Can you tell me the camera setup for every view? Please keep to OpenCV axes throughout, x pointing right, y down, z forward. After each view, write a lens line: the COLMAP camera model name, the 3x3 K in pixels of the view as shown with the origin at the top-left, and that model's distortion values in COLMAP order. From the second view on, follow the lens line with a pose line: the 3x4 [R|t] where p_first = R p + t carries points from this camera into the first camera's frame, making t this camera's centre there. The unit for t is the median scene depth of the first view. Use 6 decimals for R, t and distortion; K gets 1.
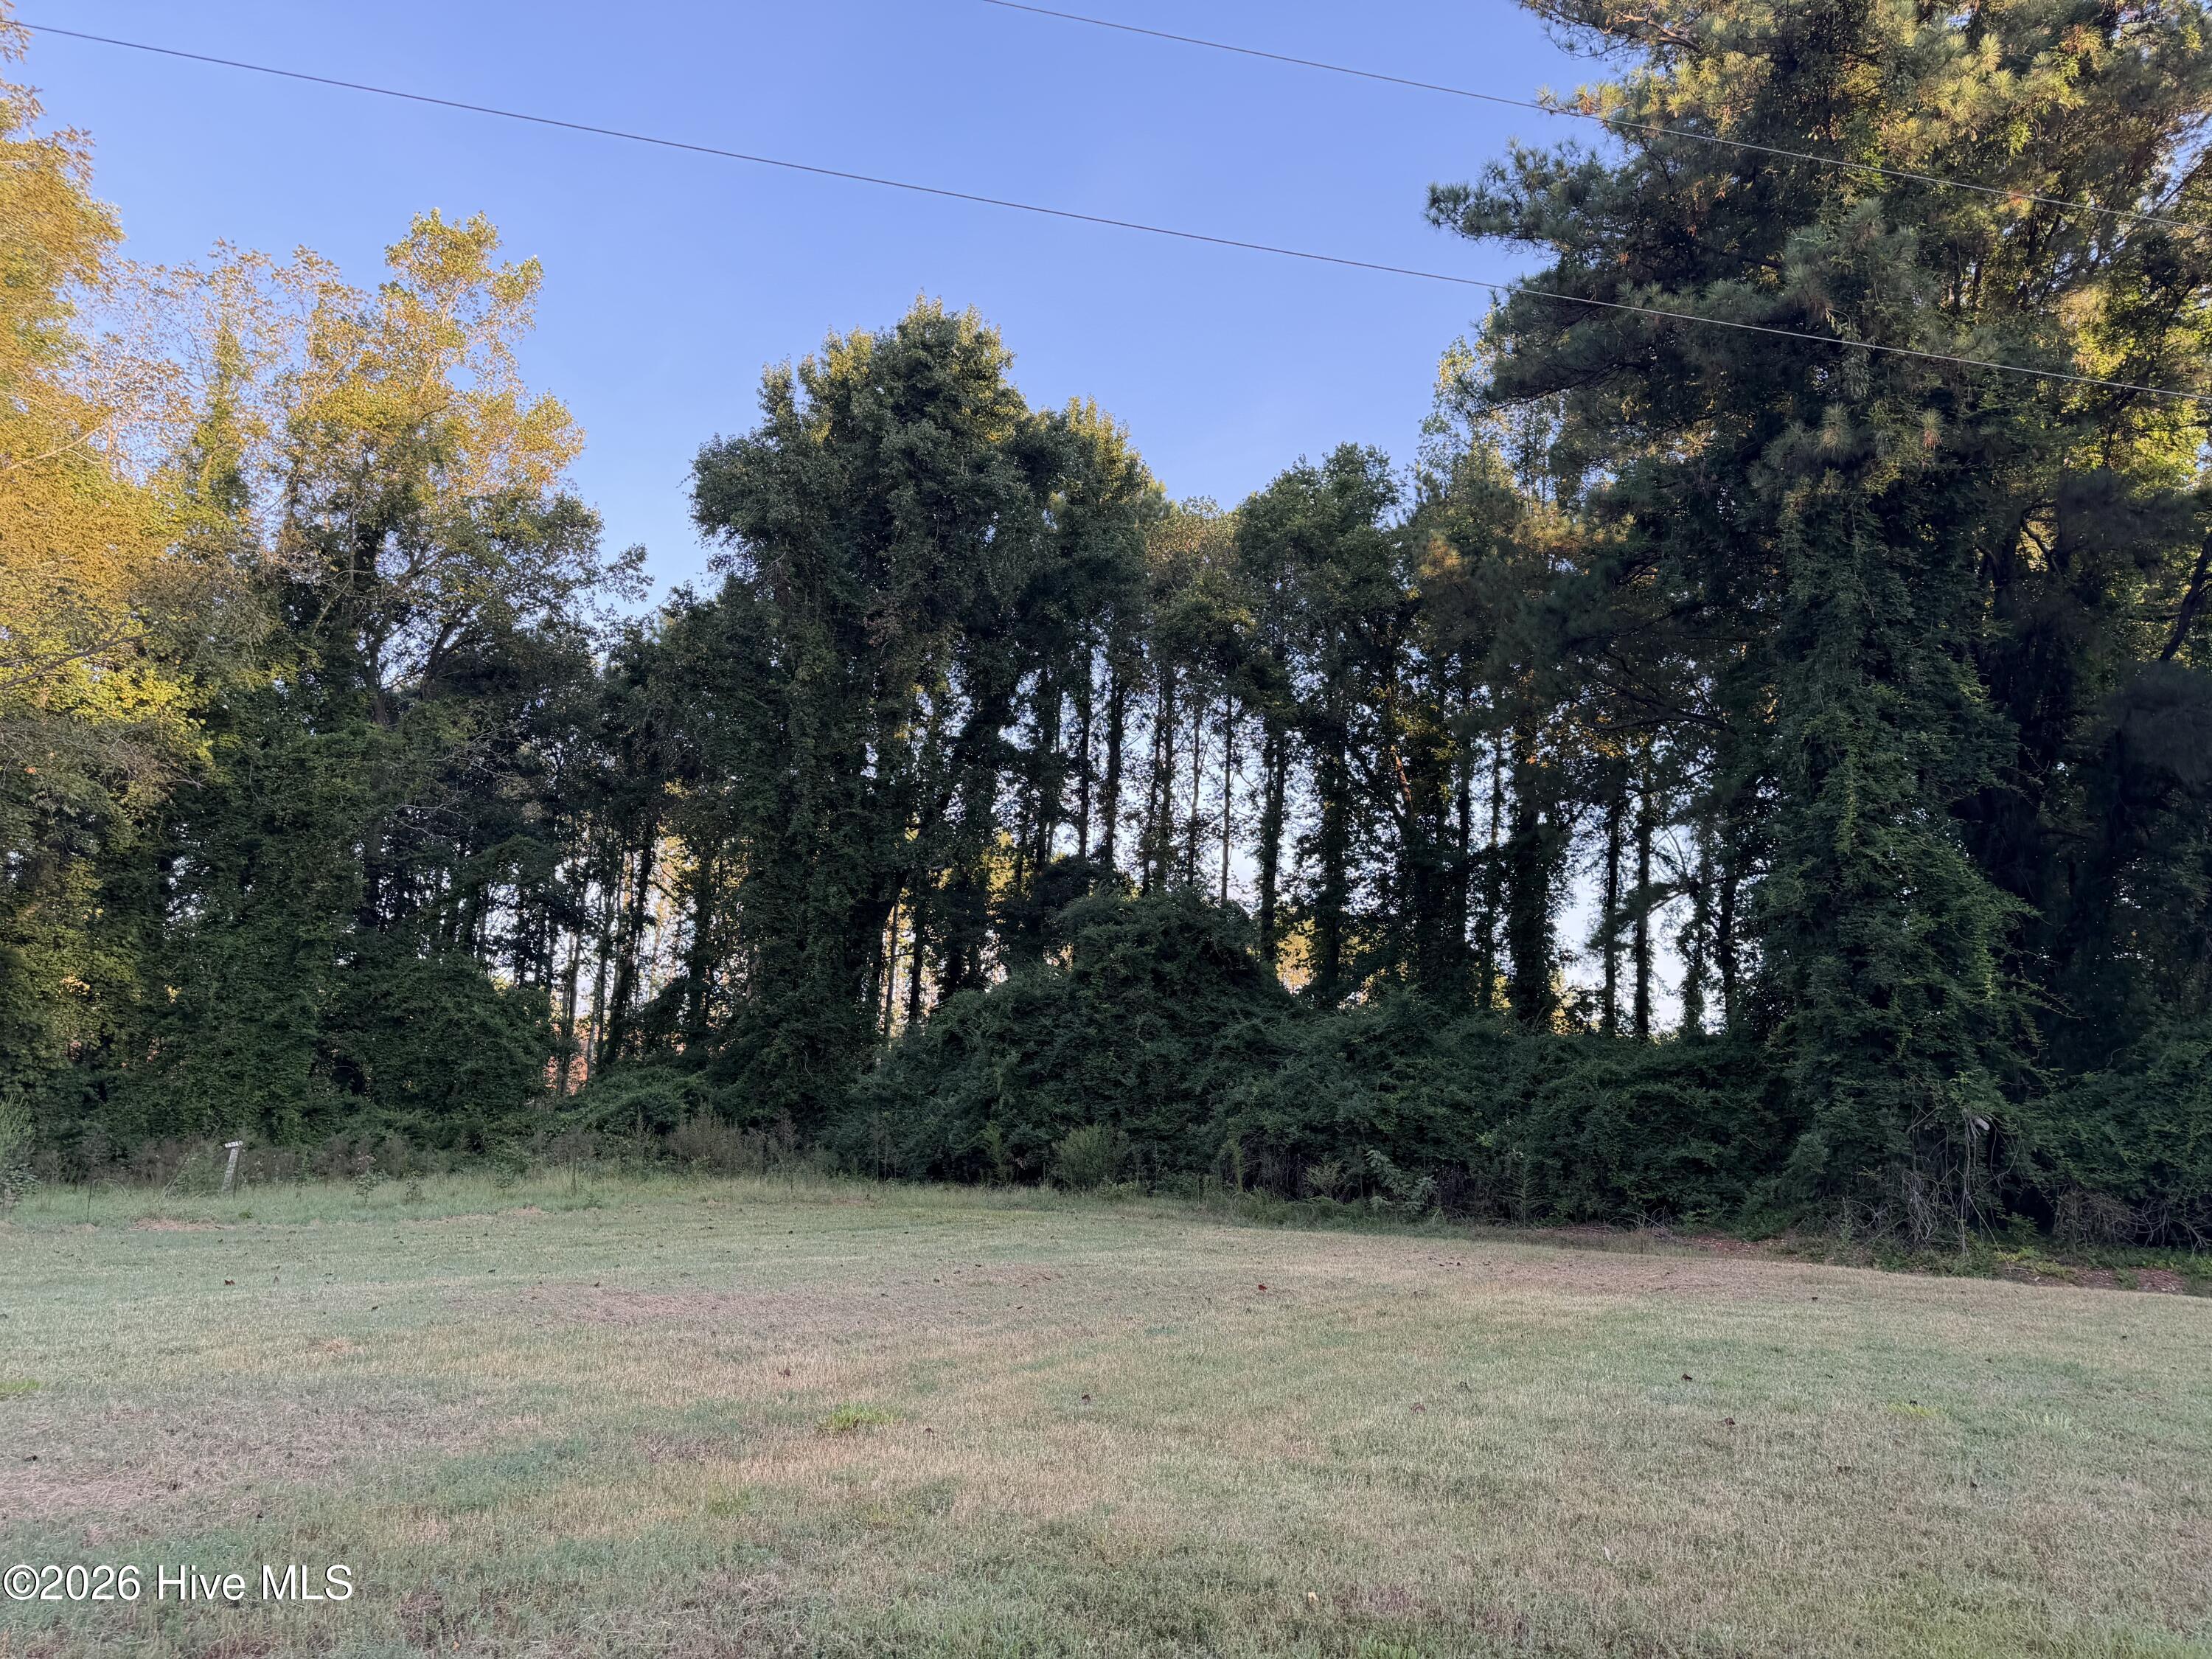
lens RADIAL K [[1544.0, 0, 1099.3], [0, 1544.0, 839.0], [0, 0, 1]] dist [0.089669, -0.106416]
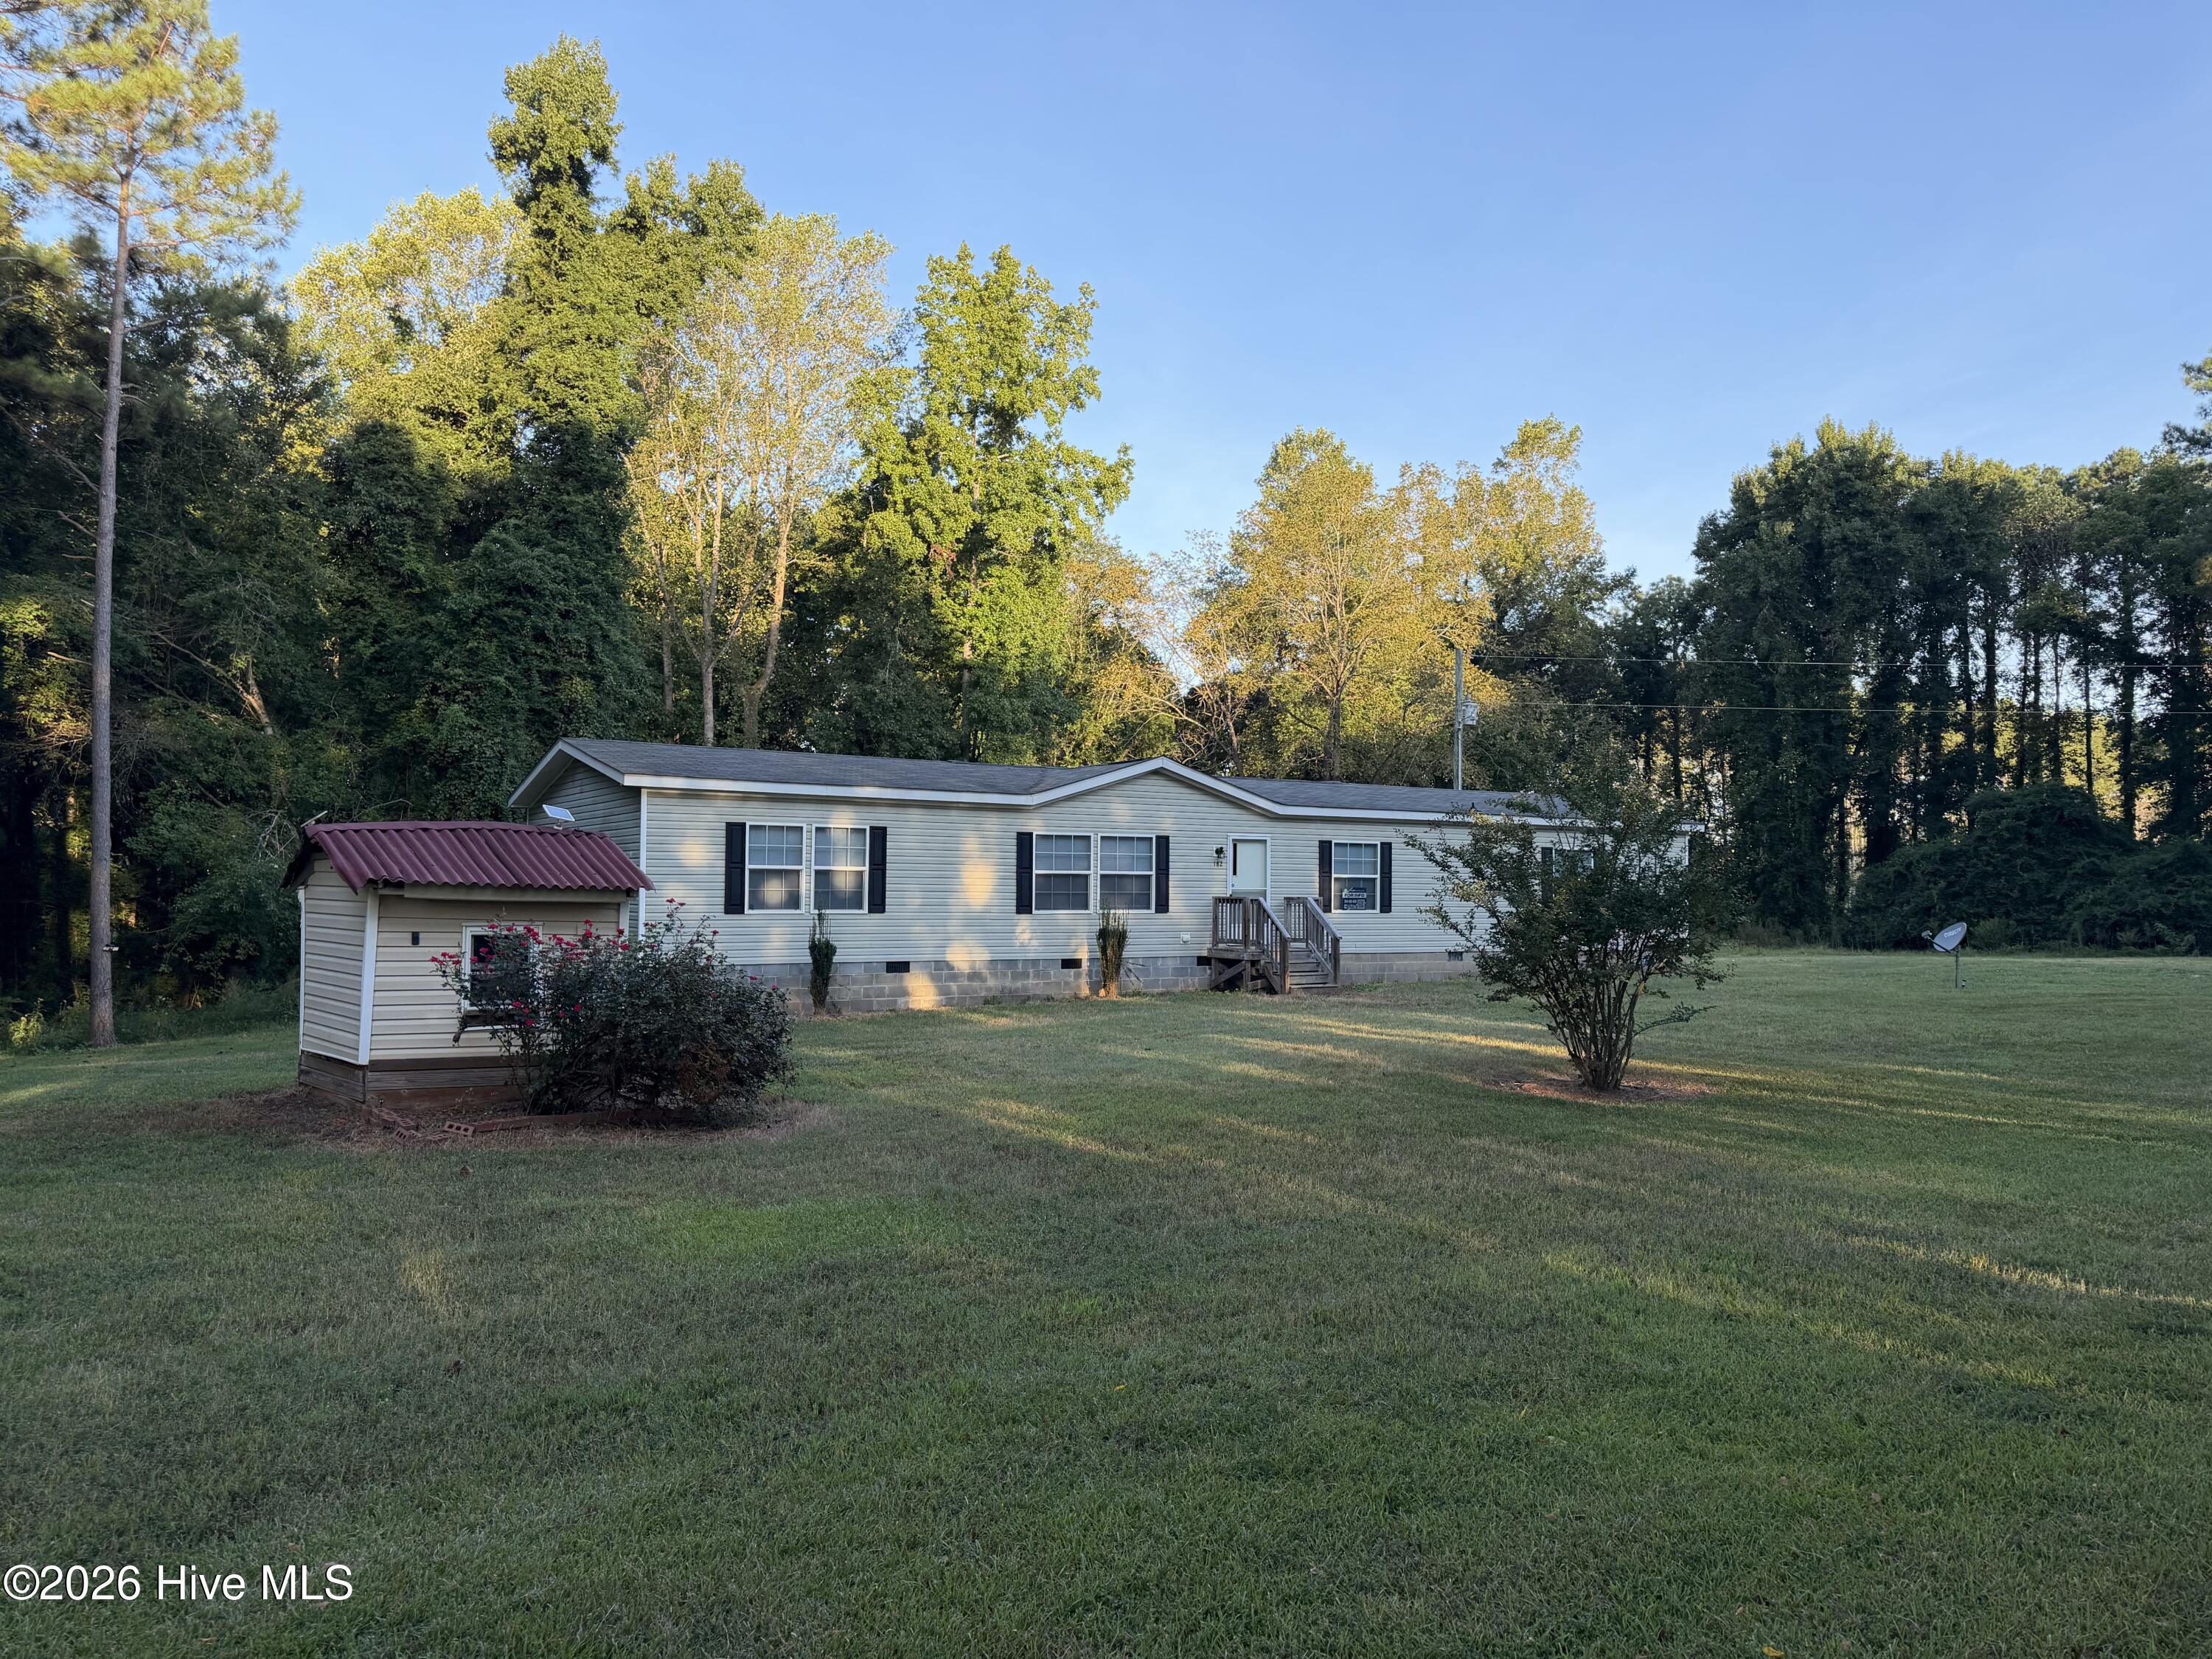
lens RADIAL K [[1544.0, 0, 1116.8], [0, 1544.0, 839.6], [0, 0, 1]] dist [0.089669, -0.106416]
pose [[0.874005, -0.057561, -0.482495, -0.008449], [0.110369, 0.990522, 0.081757, -0.180698], [0.473216, -0.124708, 0.872075, -1.140011]]
